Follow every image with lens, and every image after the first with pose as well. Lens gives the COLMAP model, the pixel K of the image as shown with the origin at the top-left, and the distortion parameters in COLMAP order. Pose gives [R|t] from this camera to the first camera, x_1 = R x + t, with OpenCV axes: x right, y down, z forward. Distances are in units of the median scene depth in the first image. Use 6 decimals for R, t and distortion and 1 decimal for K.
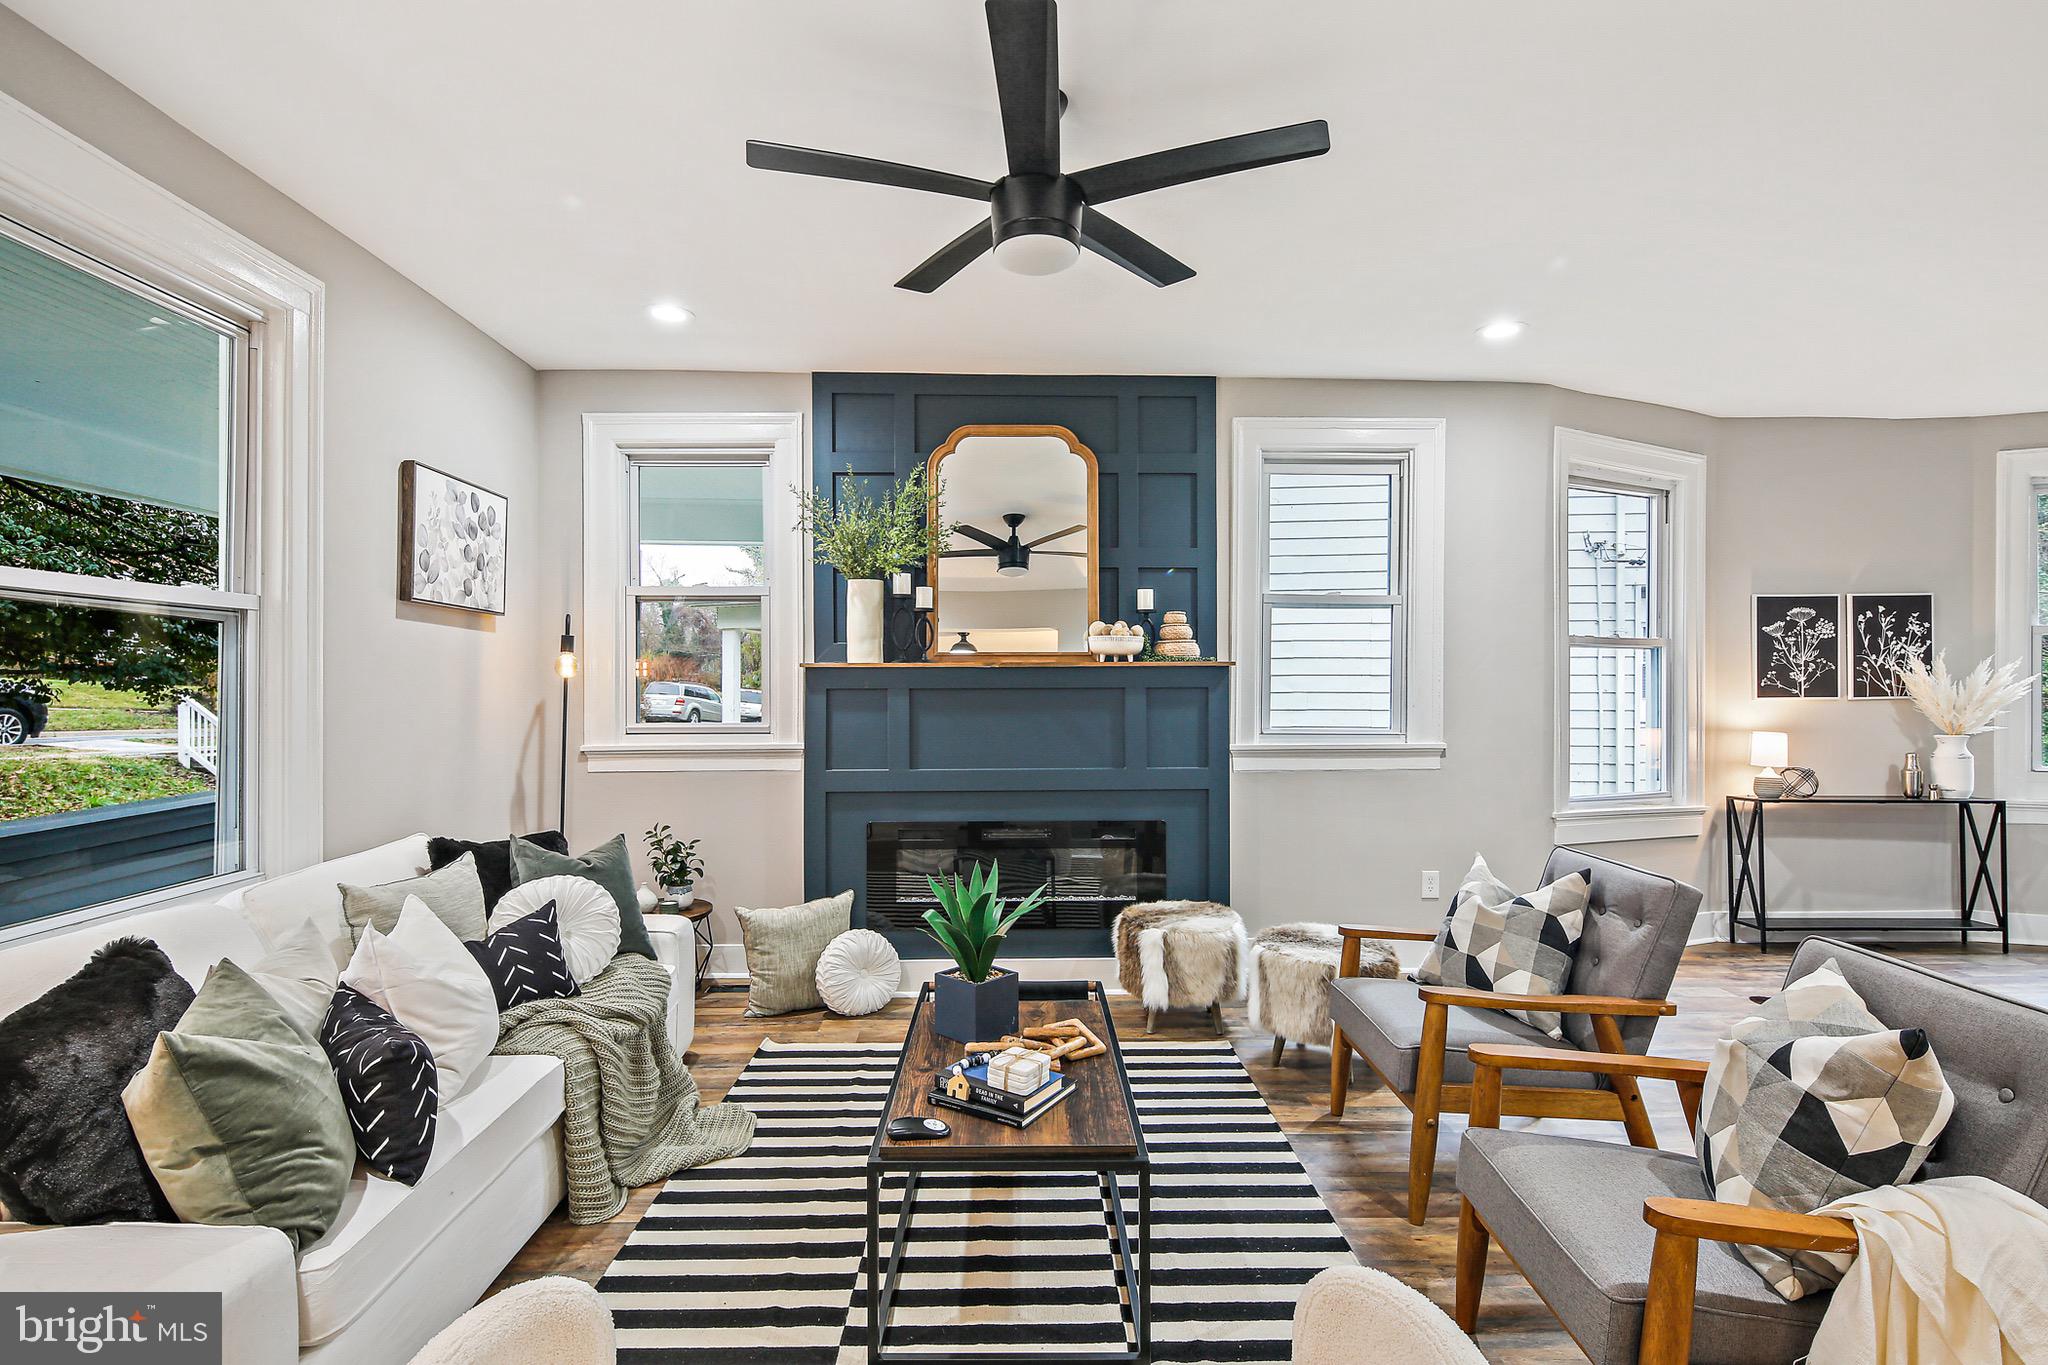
lens RADIAL K [[989.4, 0, 1027.6], [0, 989.4, 690.6], [0, 0, 1]] dist [-0.001032, -0.001057]
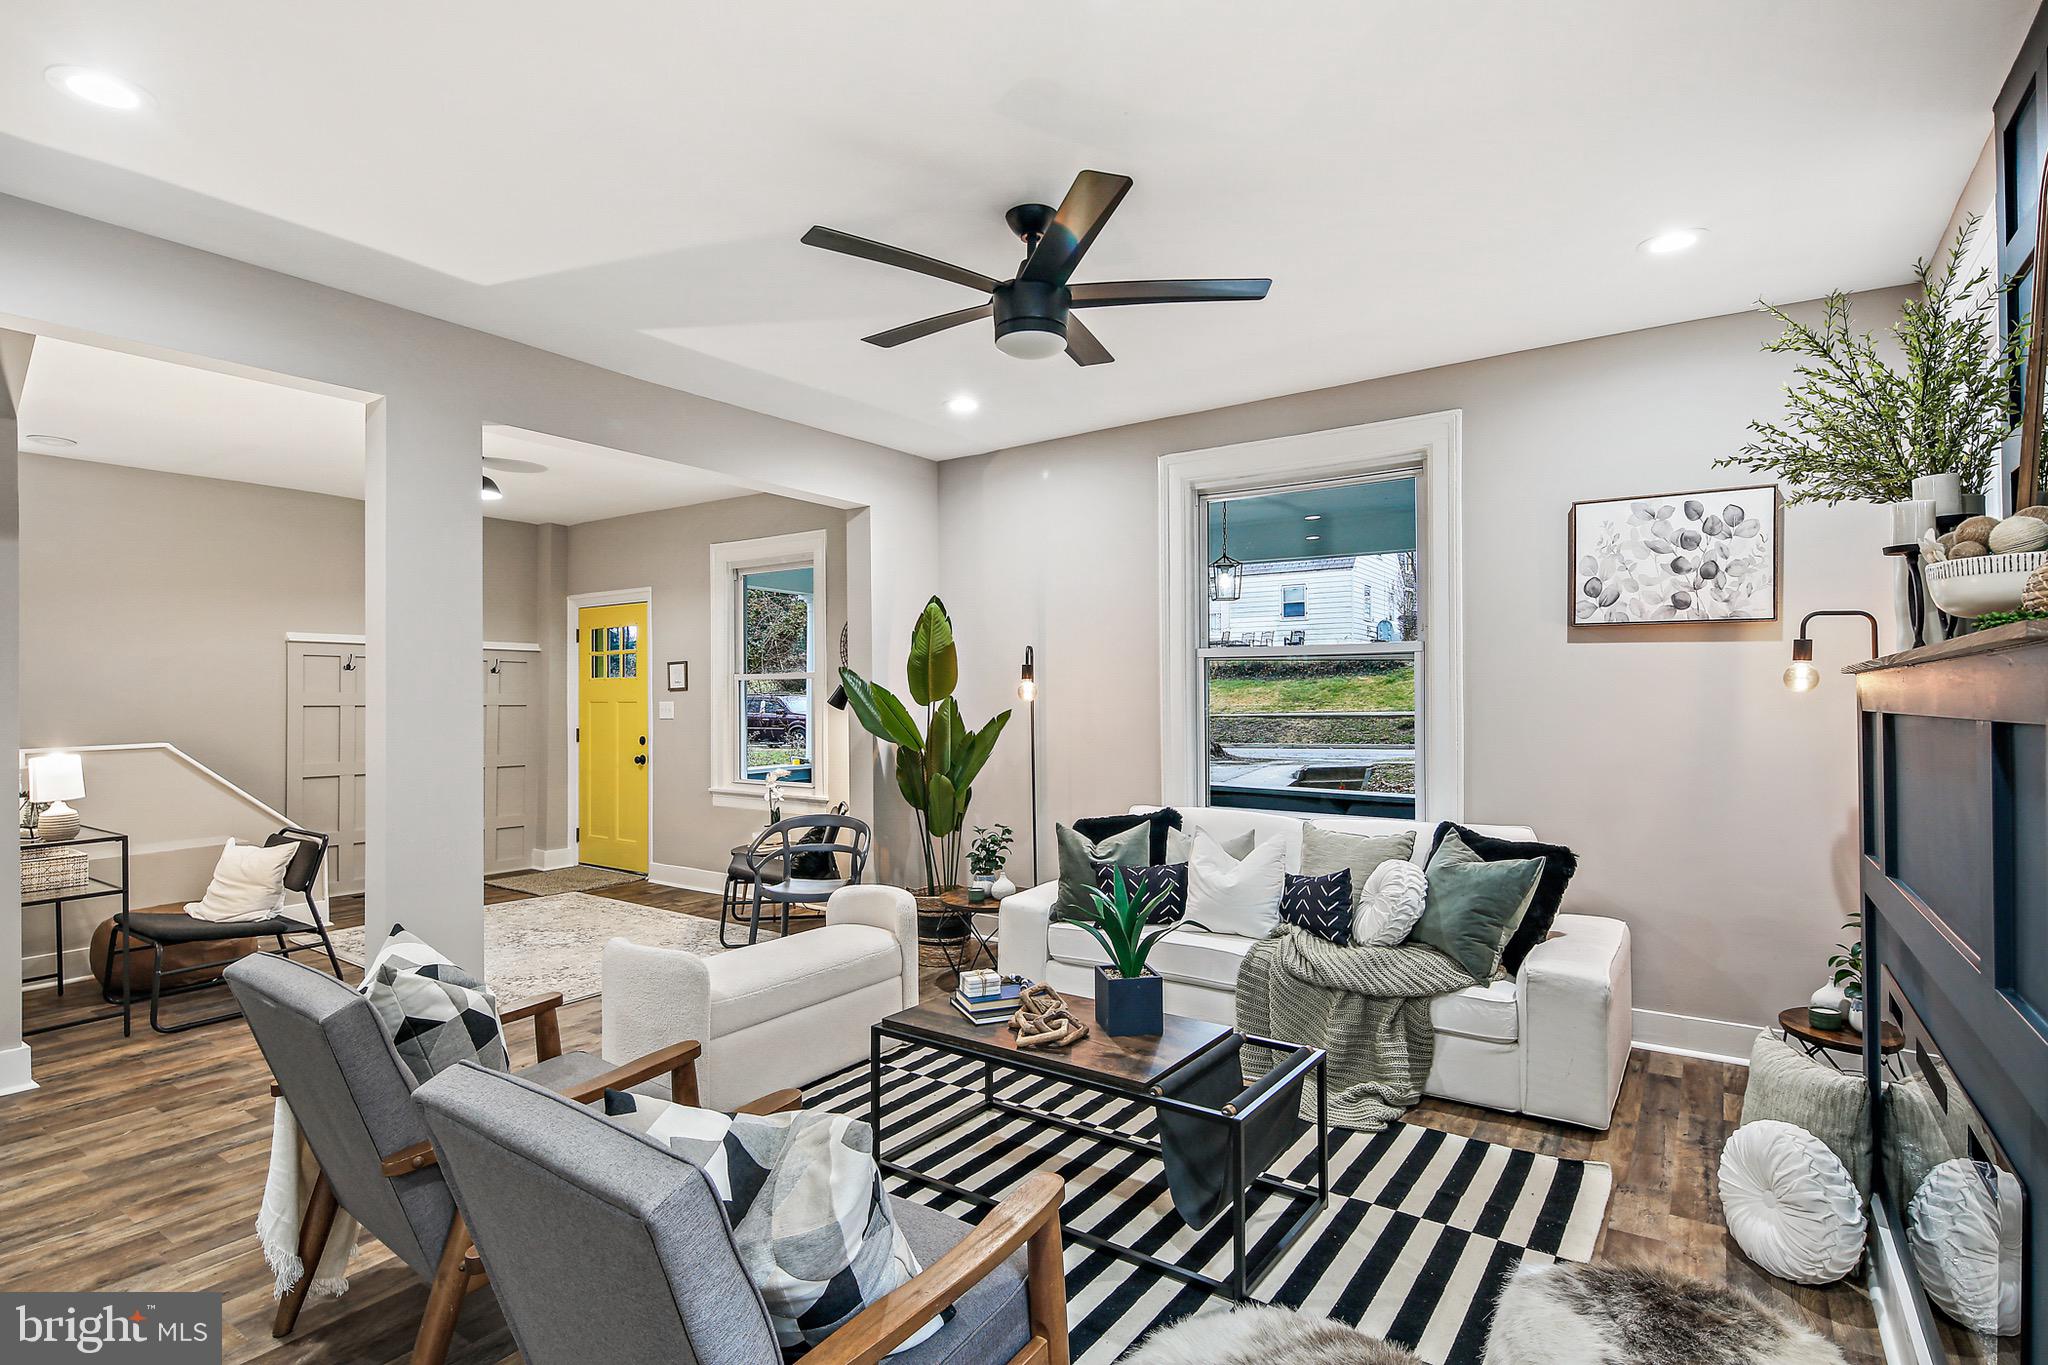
lens RADIAL K [[989.4, 0, 1037.9], [0, 989.4, 683.7], [0, 0, 1]] dist [-0.001032, -0.001057]
pose [[-0.588633, -0.007104, -0.808369, 0.455892], [-0.002053, 0.999971, -0.007293, -0.010788], [0.808398, -0.002633, -0.588630, 0.813417]]
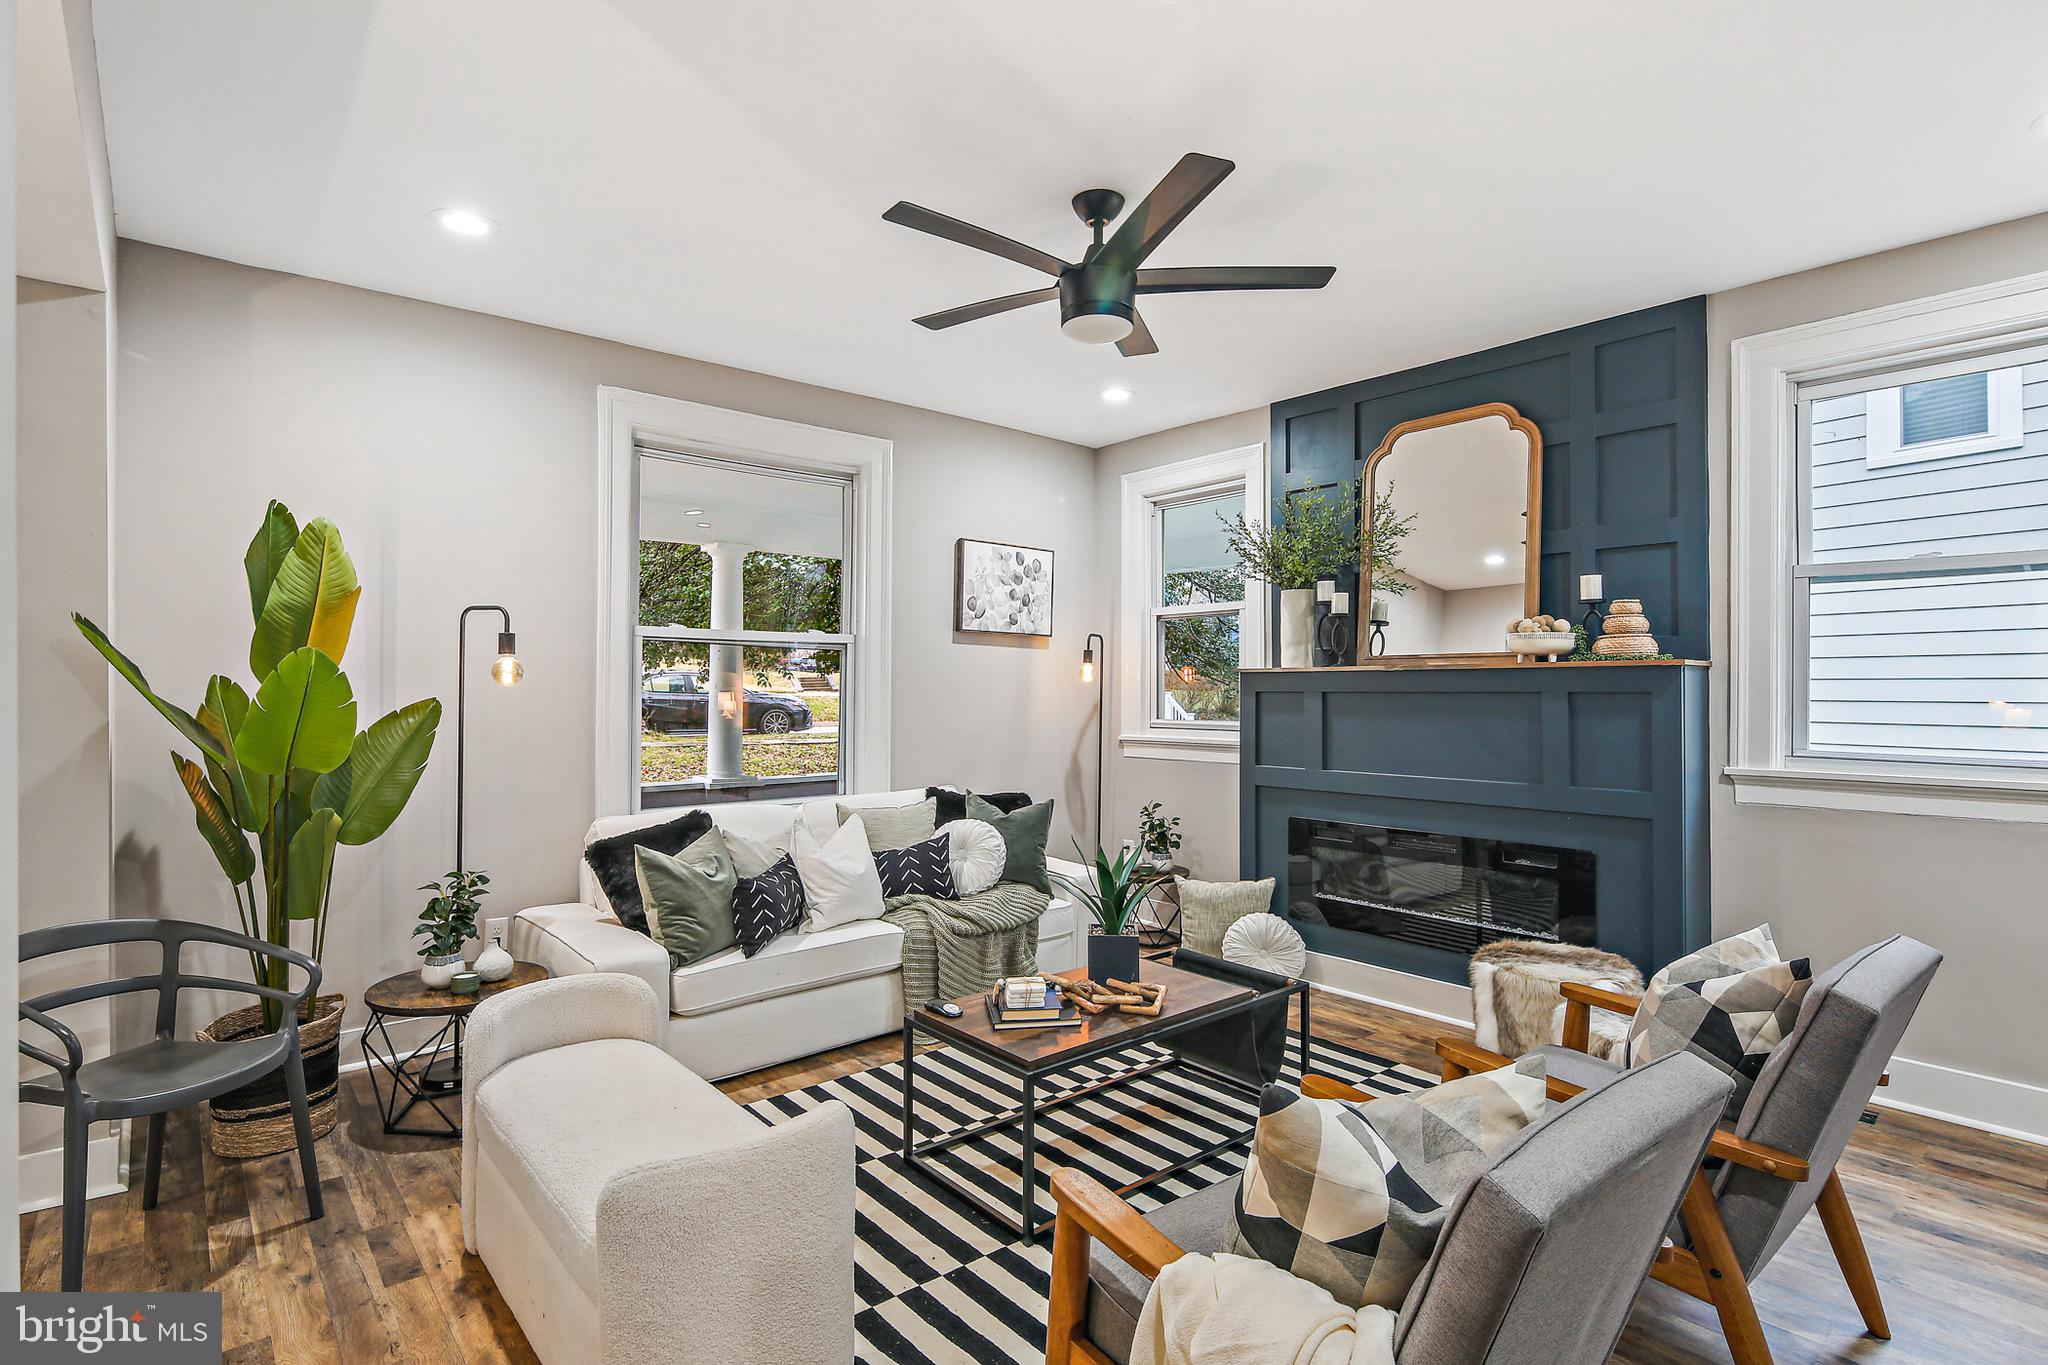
lens RADIAL K [[989.4, 0, 1015.5], [0, 989.4, 682.2], [0, 0, 1]] dist [-0.001032, -0.001057]
pose [[0.628954, -0.002547, -0.777439, 0.415730], [-0.007280, 0.999932, -0.009165, -0.000188], [0.777409, 0.011424, 0.628892, 0.082881]]
